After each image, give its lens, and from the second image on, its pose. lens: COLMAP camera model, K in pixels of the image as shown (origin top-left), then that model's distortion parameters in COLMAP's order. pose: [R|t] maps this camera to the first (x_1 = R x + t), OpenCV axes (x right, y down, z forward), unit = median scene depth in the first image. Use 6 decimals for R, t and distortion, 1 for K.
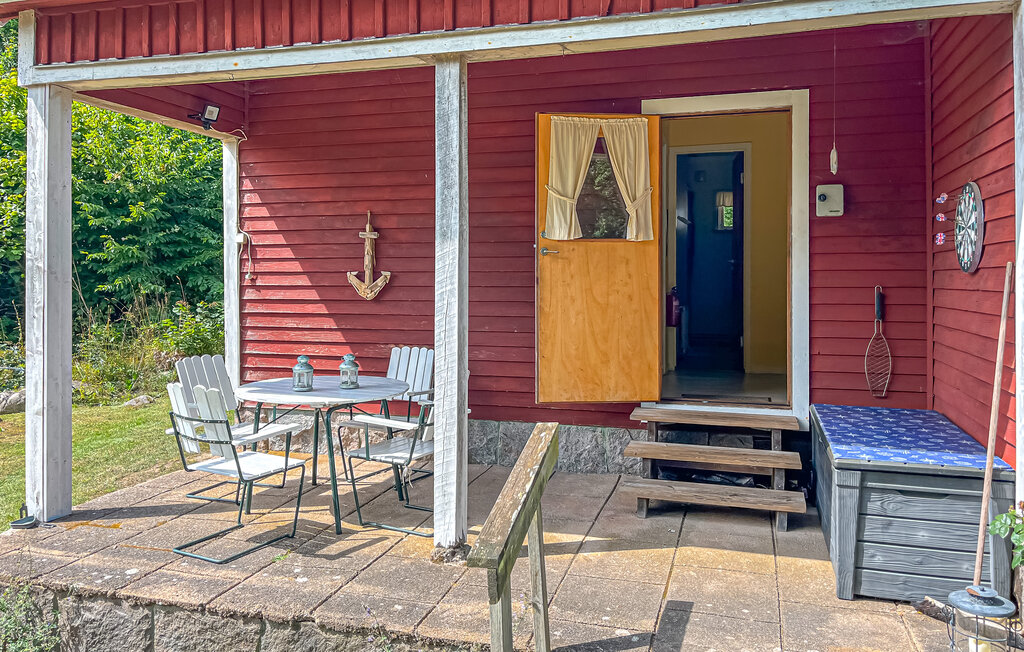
lens RADIAL K [[788.2, 0, 512.9], [0, 788.2, 281.9], [0, 0, 1]] dist [0.009445, 0.003608]
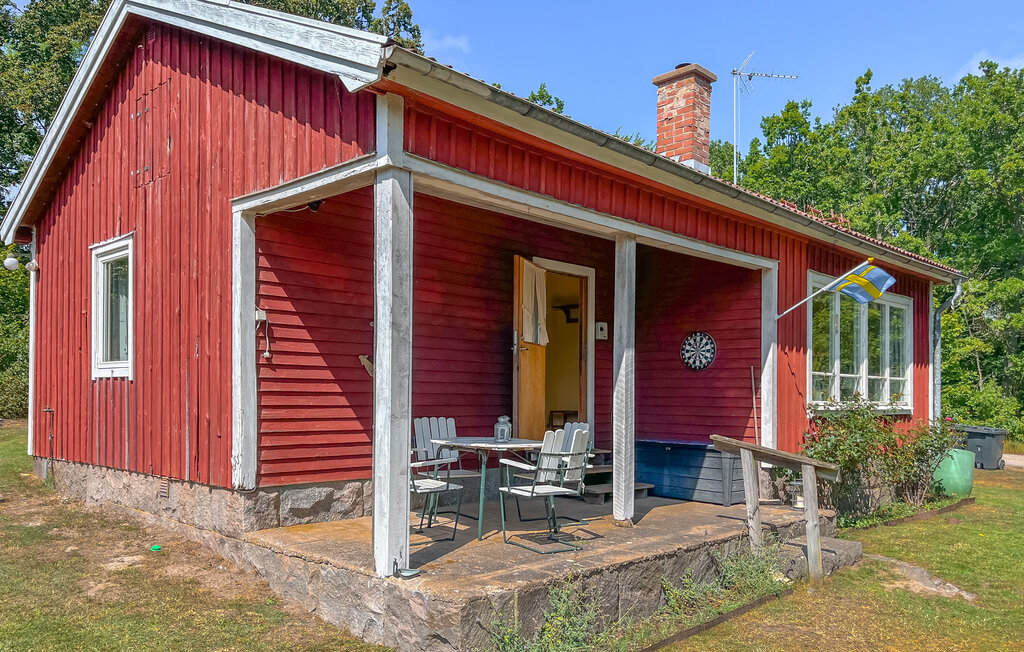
lens RADIAL K [[795.4, 0, 512.5], [0, 795.4, 395.9], [0, 0, 1]] dist [0.003217, 0.000854]
pose [[0.452909, 0.005899, 0.891537, -1.105678], [-0.009188, 0.999956, -0.001948, 0.044577], [-0.891509, -0.007309, 0.452944, 0.276172]]
